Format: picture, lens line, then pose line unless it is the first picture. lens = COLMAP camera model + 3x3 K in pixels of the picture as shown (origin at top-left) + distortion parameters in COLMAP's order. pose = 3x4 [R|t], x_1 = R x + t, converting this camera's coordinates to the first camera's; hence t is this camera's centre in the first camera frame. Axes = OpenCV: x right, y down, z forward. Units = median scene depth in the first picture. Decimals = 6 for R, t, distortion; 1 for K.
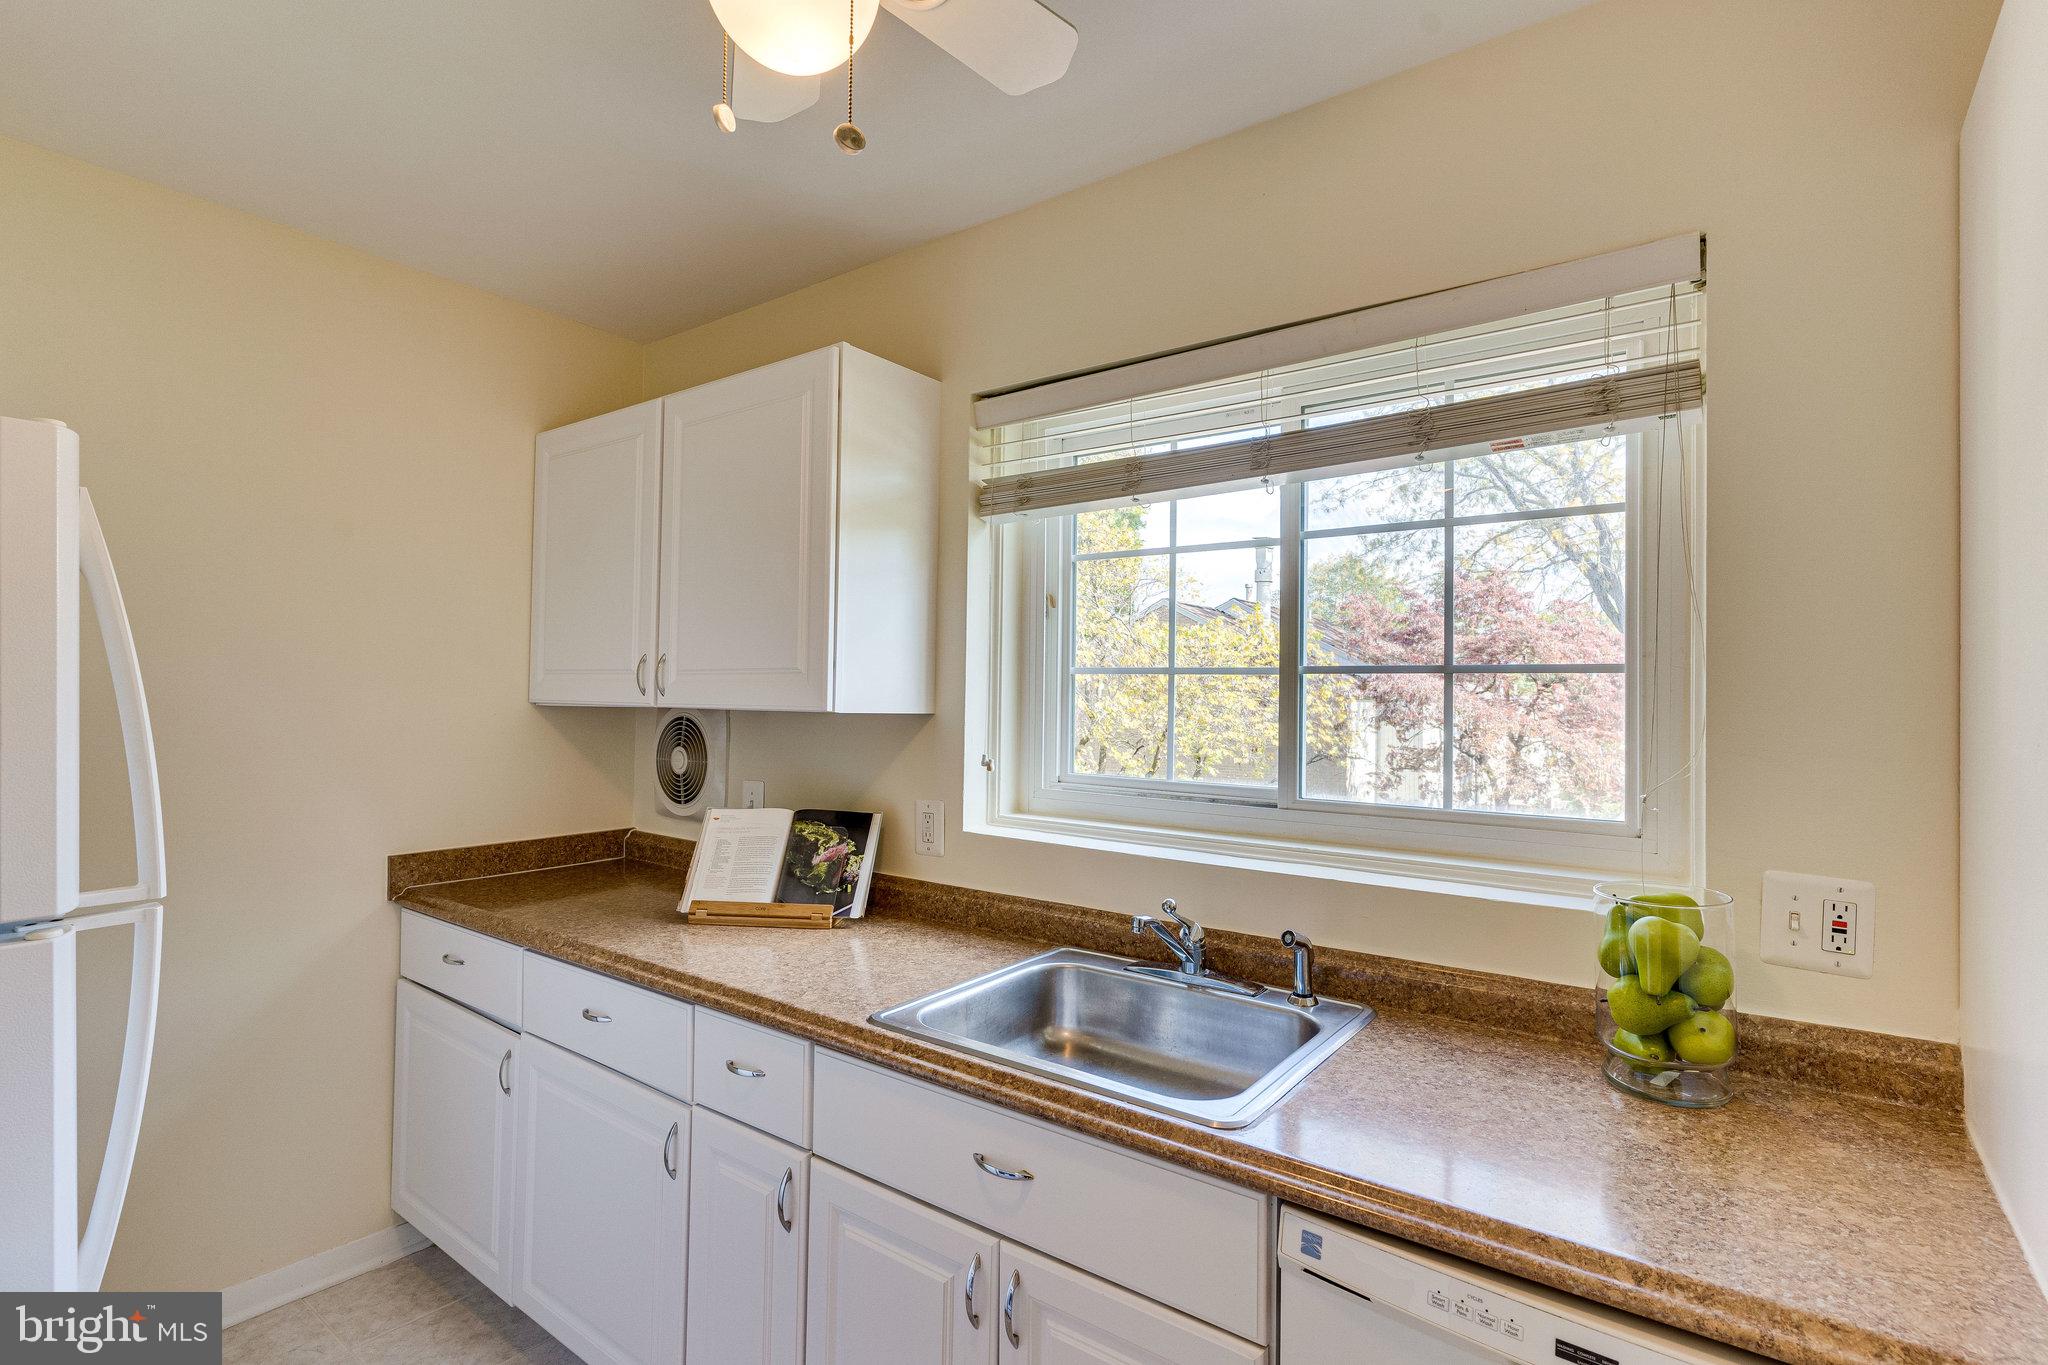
lens RADIAL K [[983.5, 0, 1031.8], [0, 983.5, 650.6], [0, 0, 1]] dist [0.003229, -0.000474]
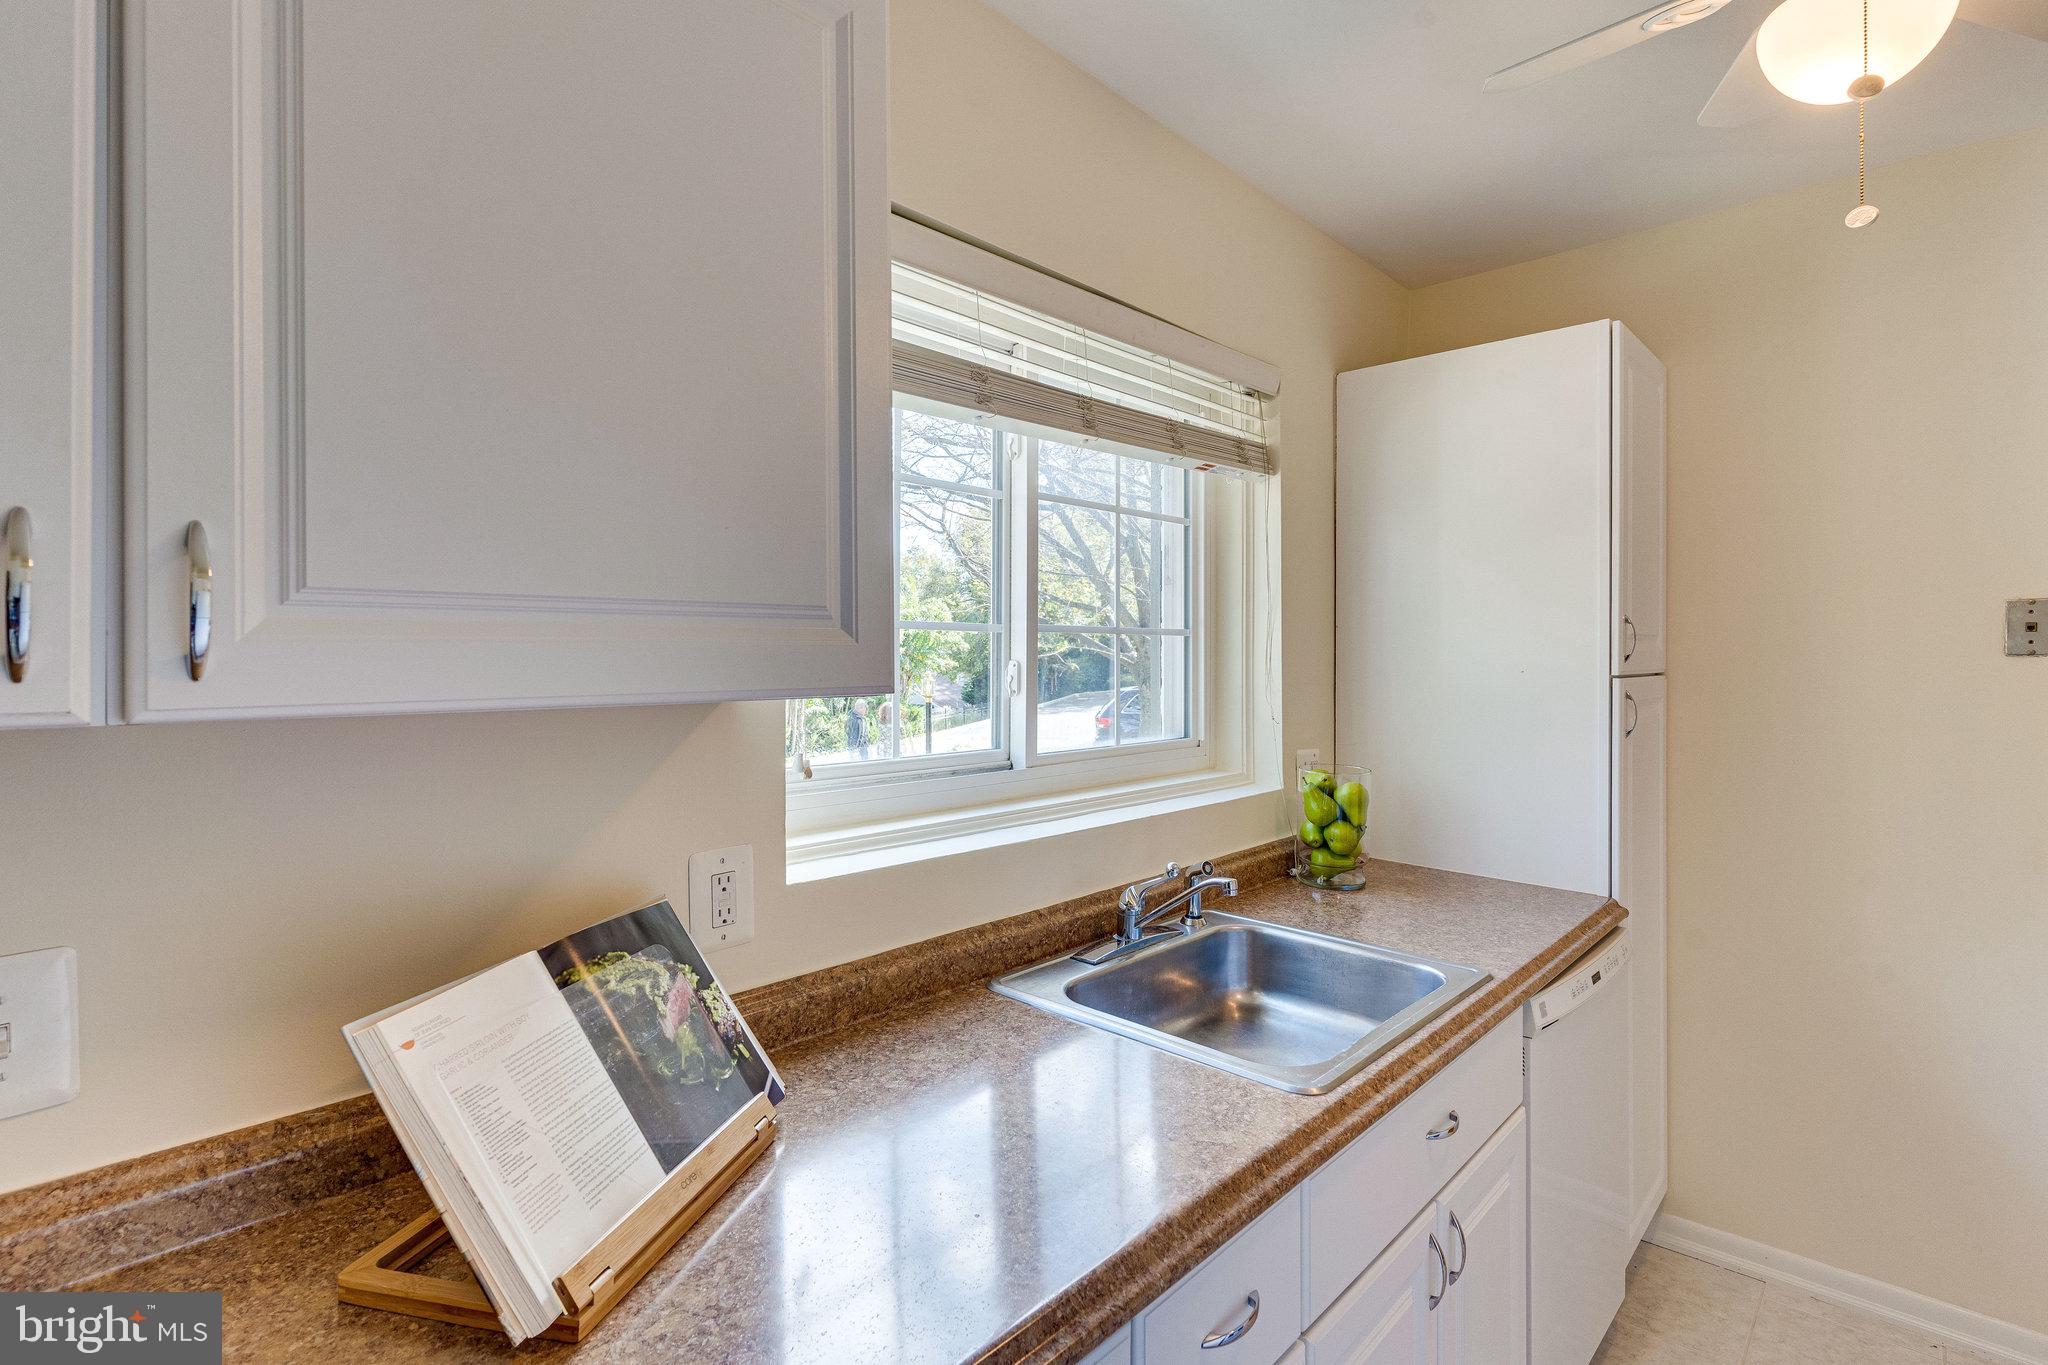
lens RADIAL K [[934.0, 0, 1024.2], [0, 934.0, 650.0], [0, 0, 1]] dist [0.001400, -0.000051]
pose [[0.163486, -0.001073, 0.986545, -0.697517], [-0.020732, 0.999775, 0.004523, 0.036998], [-0.986328, -0.021192, 0.163427, 0.870382]]
